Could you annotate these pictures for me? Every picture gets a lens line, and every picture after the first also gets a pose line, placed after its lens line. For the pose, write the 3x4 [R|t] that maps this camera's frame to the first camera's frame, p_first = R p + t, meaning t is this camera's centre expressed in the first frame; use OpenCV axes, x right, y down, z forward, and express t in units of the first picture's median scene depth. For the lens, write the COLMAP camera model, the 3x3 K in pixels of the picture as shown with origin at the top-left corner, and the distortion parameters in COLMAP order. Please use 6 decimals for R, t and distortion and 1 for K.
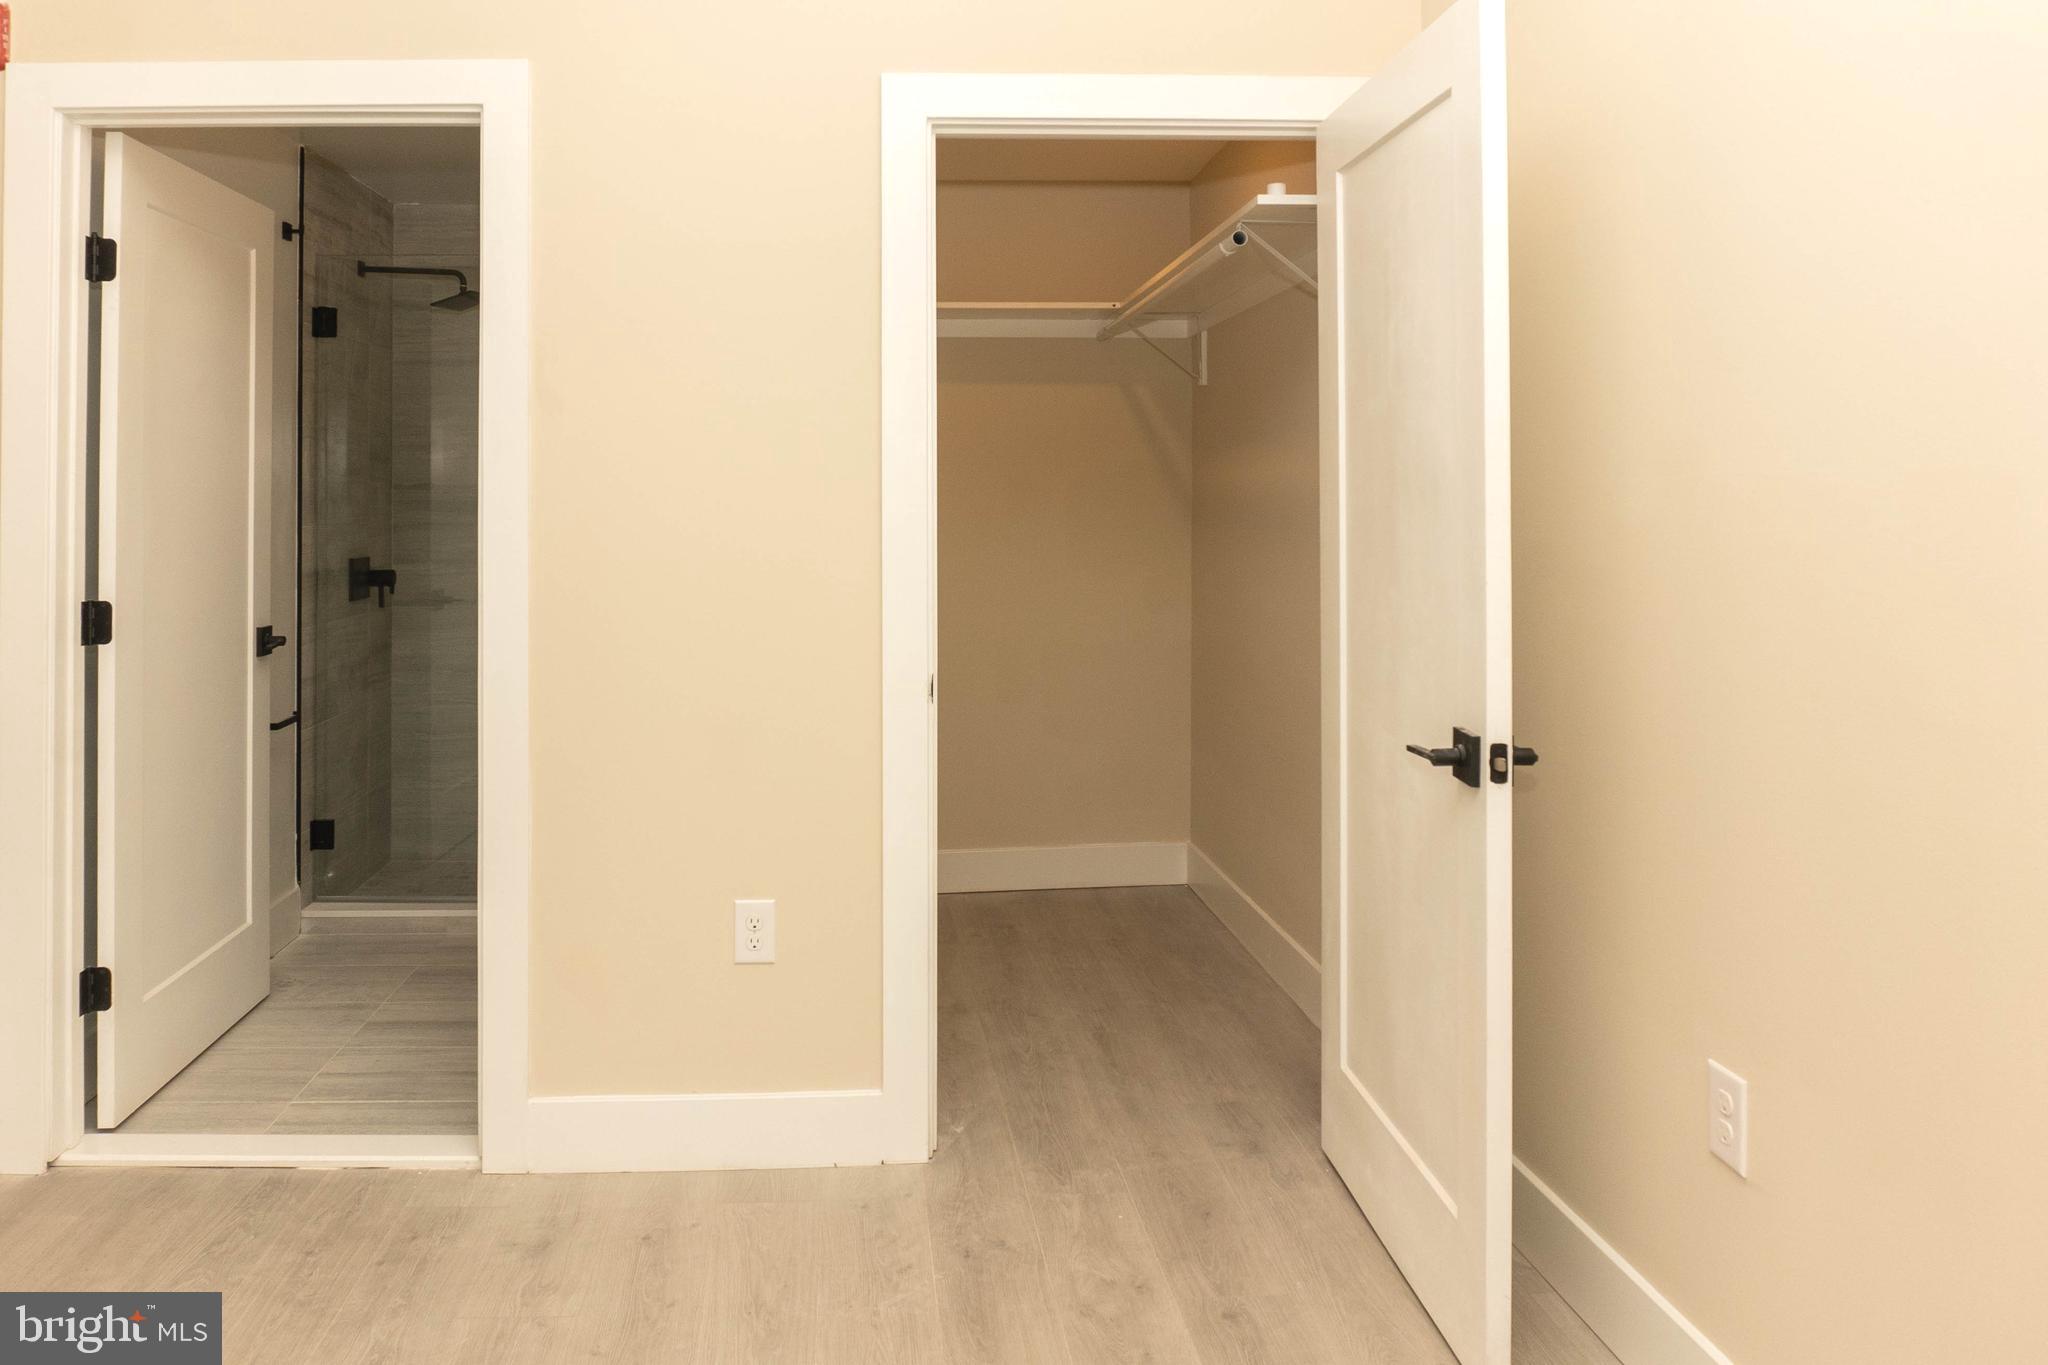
lens RADIAL K [[1424.9, 0, 1022.3], [0, 1424.9, 463.2], [0, 0, 1]] dist [-0.006213, -0.005459]
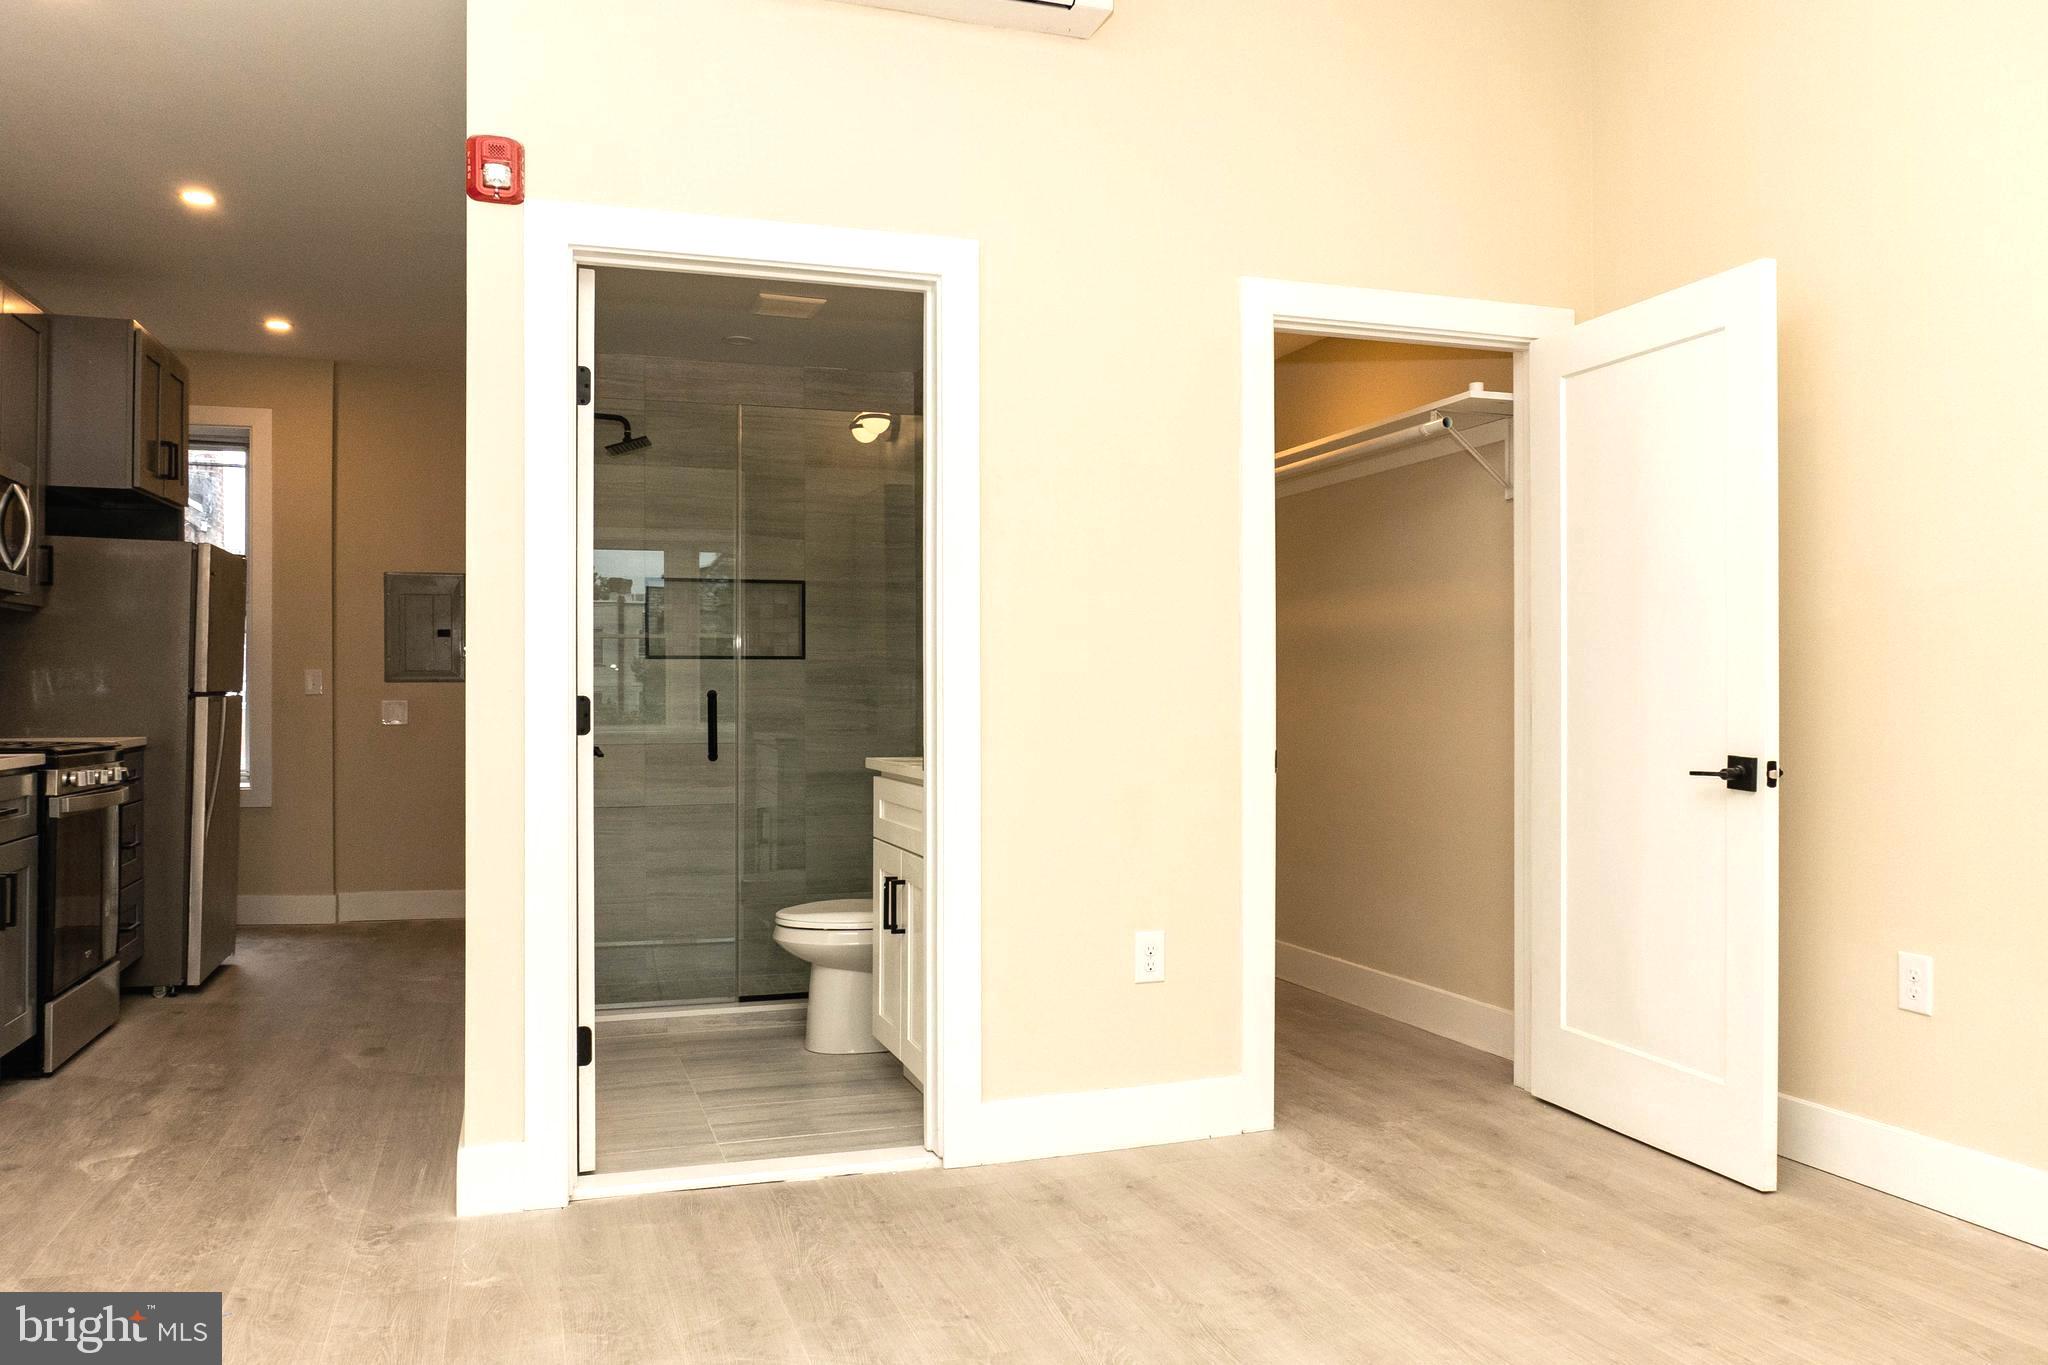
lens RADIAL K [[1492.4, 0, 1024.0], [0, 1492.4, 682.5], [0, 0, 1]] dist [-0.014358, -0.003033]
pose [[0.954595, 0.002286, 0.297899, -0.684975], [-0.005062, 0.999951, 0.008550, 0.078011], [-0.297864, -0.009670, 0.954559, -0.213611]]
